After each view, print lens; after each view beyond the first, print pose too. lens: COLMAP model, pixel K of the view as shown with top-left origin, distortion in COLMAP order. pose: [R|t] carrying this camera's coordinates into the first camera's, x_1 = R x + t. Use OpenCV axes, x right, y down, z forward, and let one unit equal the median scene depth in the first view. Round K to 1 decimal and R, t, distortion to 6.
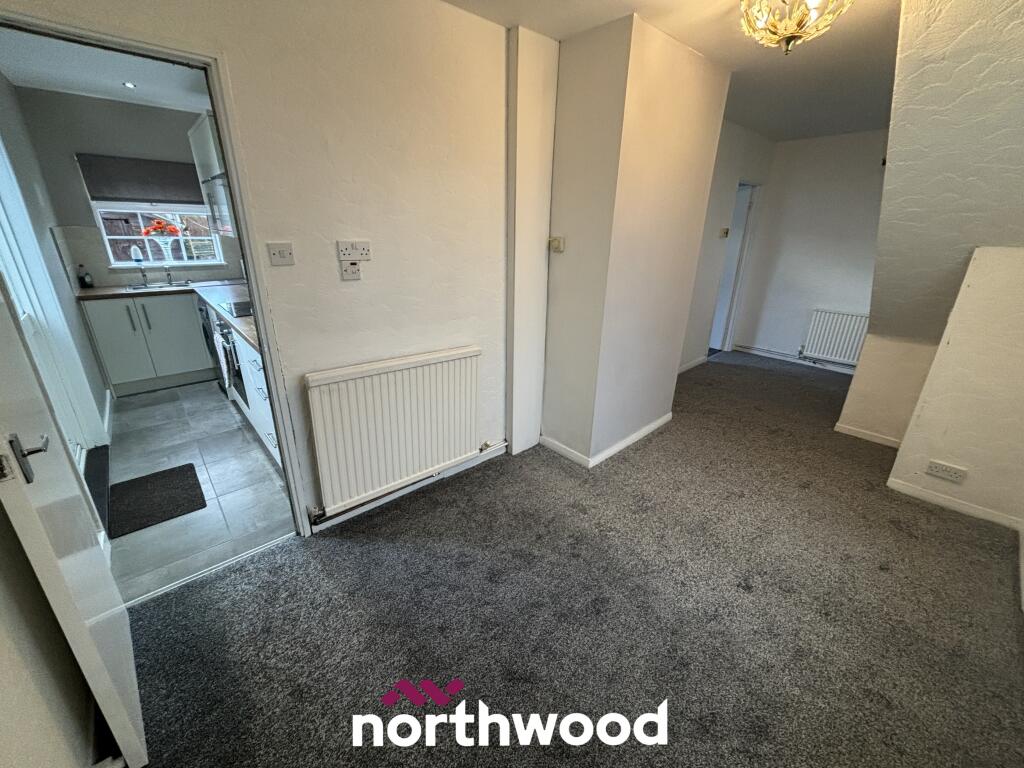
lens RADIAL K [[412.7, 0, 513.9], [0, 412.7, 381.4], [0, 0, 1]] dist [0.001555, -0.001986]
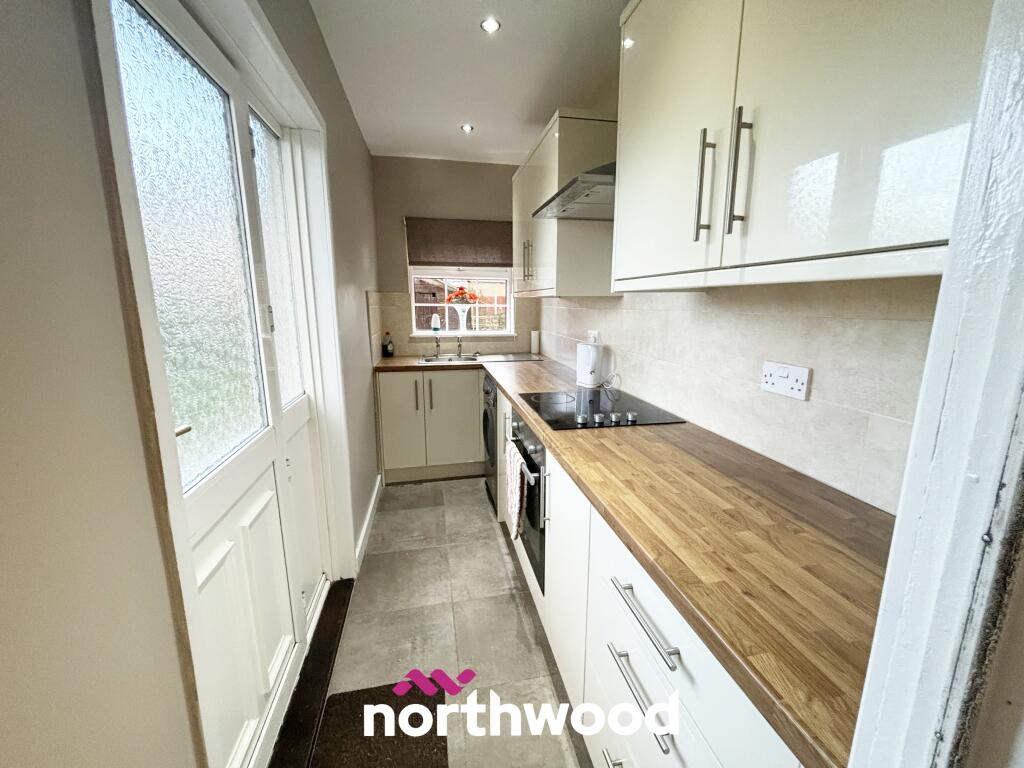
lens RADIAL K [[412.7, 0, 511.6], [0, 412.7, 381.0], [0, 0, 1]] dist [0.001555, -0.001986]
pose [[0.859525, 0.078350, -0.505053, -0.504166], [-0.164898, 0.977847, -0.128936, -0.155083], [0.483762, 0.194106, 0.853403, 0.551740]]
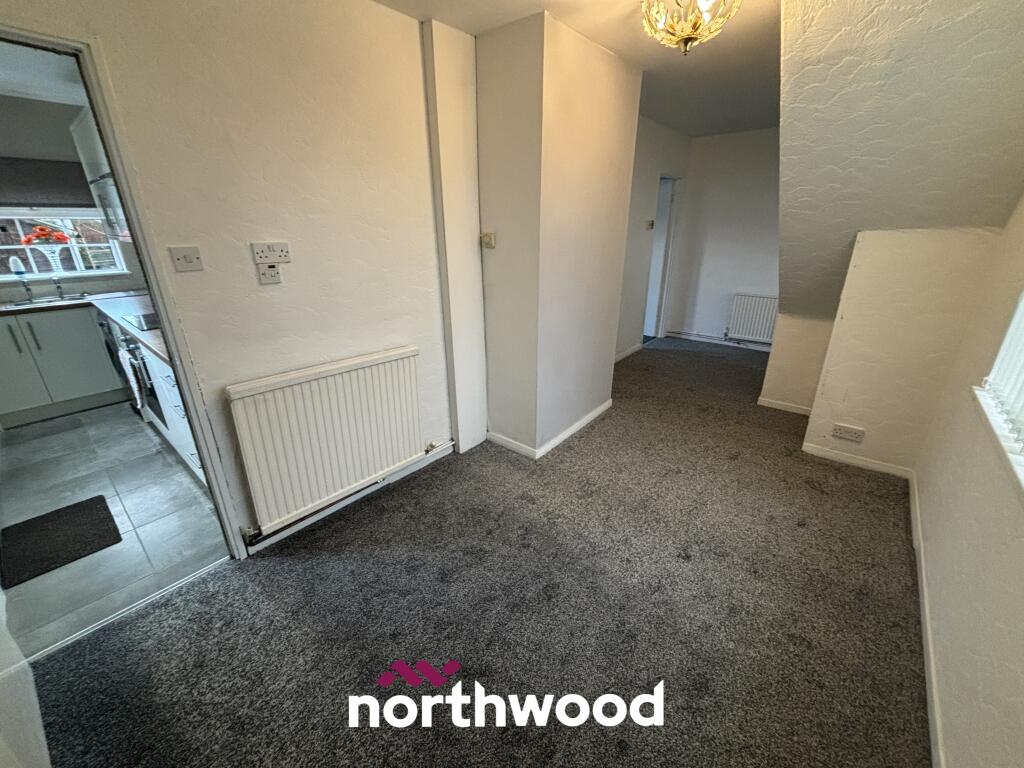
lens RADIAL K [[412.7, 0, 512.0], [0, 412.7, 381.0], [0, 0, 1]] dist [0.001555, -0.001986]
pose [[0.990225, -0.070293, 0.120475, 0.016778], [0.069605, 0.997525, 0.009915, 0.003558], [-0.120874, -0.001433, 0.992667, -0.002761]]
